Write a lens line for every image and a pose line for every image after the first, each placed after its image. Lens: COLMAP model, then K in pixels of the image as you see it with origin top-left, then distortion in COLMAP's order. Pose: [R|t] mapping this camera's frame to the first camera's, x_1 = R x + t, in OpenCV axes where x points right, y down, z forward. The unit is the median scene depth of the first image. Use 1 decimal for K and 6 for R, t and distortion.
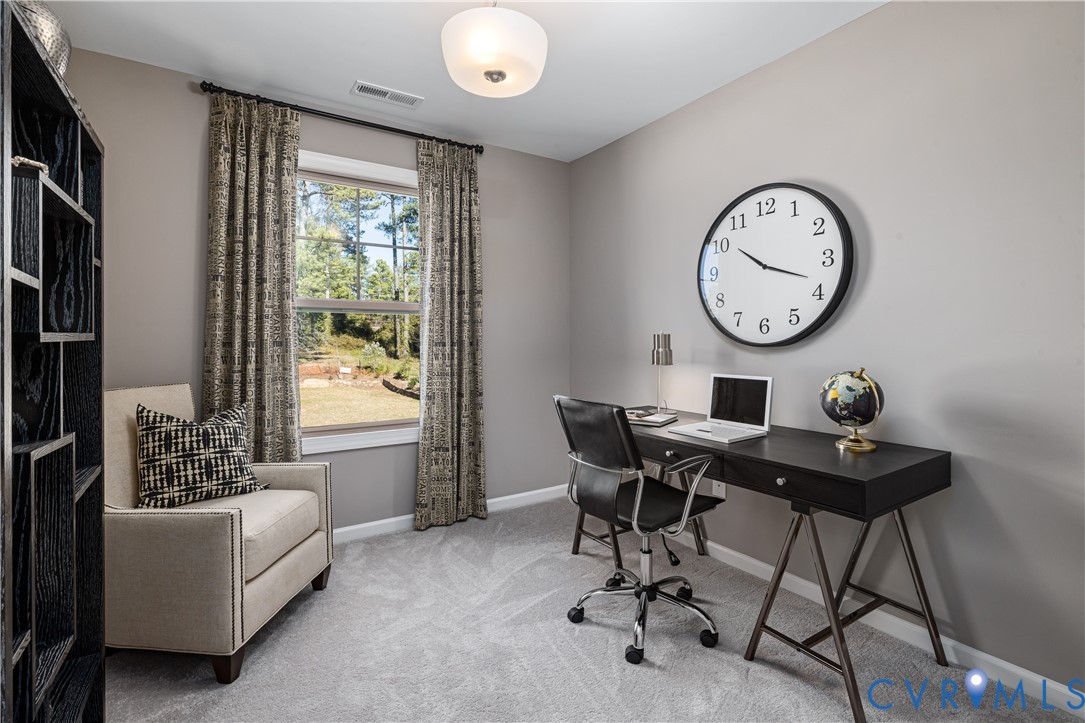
lens RADIAL K [[497.0, 0, 540.1], [0, 497.0, 342.4], [0, 0, 1]] dist [0.000459, -0.000065]
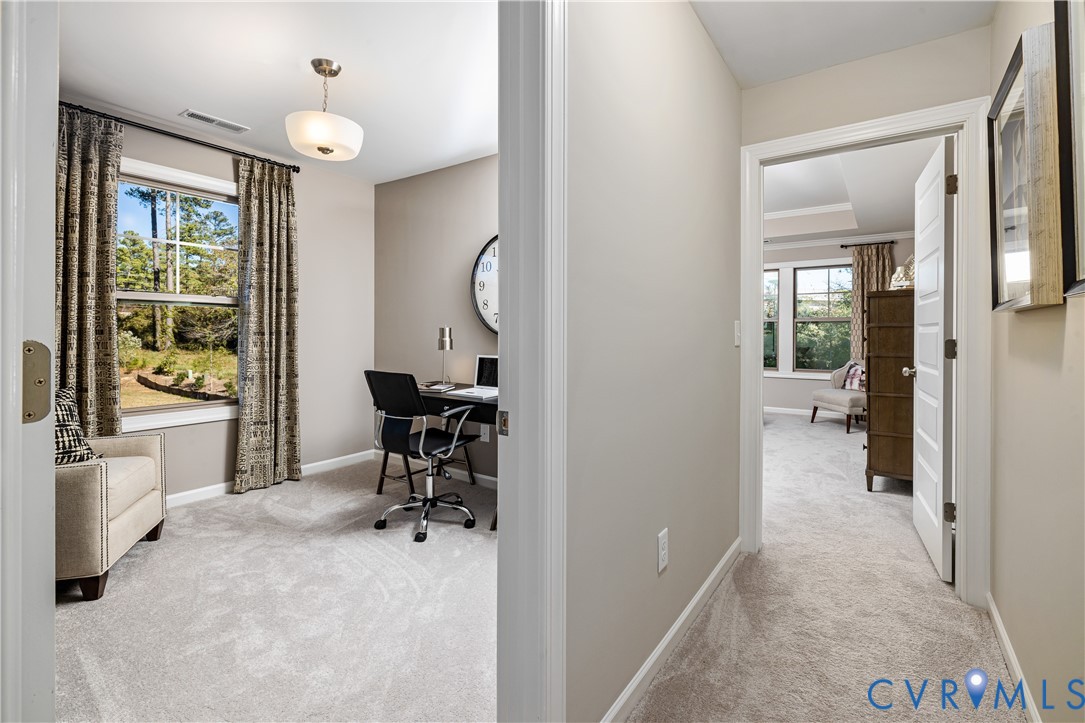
lens RADIAL K [[496.8, 0, 532.3], [0, 496.8, 336.4], [0, 0, 1]] dist [-0.000930, -0.000144]
pose [[0.930504, 0.005374, 0.366242, -0.031889], [-0.007471, 0.999963, 0.004309, 0.000281], [-0.366205, -0.006746, 0.930510, -0.328179]]
